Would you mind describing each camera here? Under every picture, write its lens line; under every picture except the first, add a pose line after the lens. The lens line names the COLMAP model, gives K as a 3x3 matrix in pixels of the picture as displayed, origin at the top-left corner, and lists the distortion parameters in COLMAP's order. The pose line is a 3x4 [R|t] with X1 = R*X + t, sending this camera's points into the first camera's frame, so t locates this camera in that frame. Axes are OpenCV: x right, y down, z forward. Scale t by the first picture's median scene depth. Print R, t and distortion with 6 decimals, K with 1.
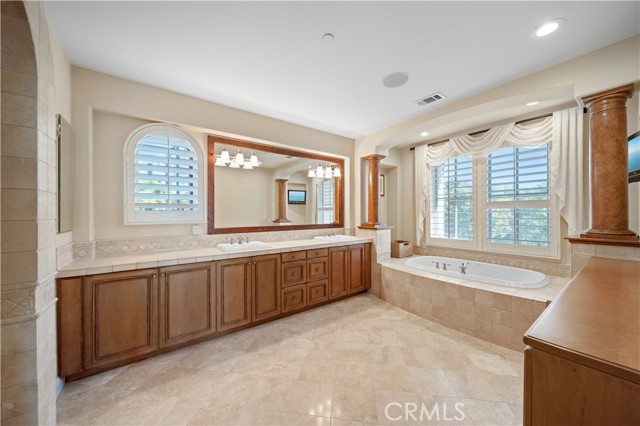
lens RADIAL K [[225.3, 0, 319.1], [0, 225.3, 213.4], [0, 0, 1]] dist [0.000346, -0.000075]
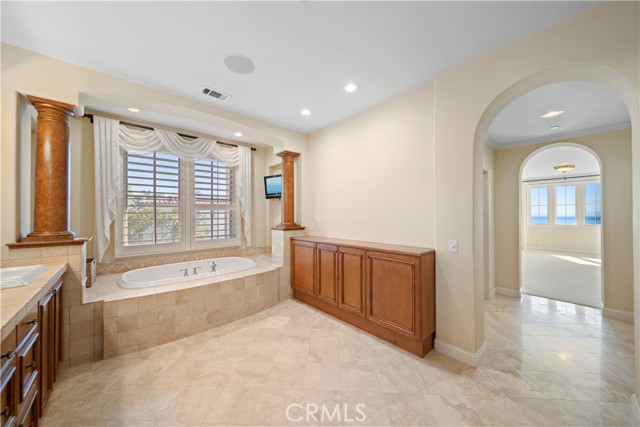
lens RADIAL K [[225.3, 0, 319.1], [0, 225.3, 213.9], [0, 0, 1]] dist [0.000346, -0.000075]
pose [[-0.100052, 0.004663, 0.994971, -0.449527], [0.003668, 0.999984, -0.004318, 0.004207], [-0.994975, 0.003218, -0.100068, 0.605316]]
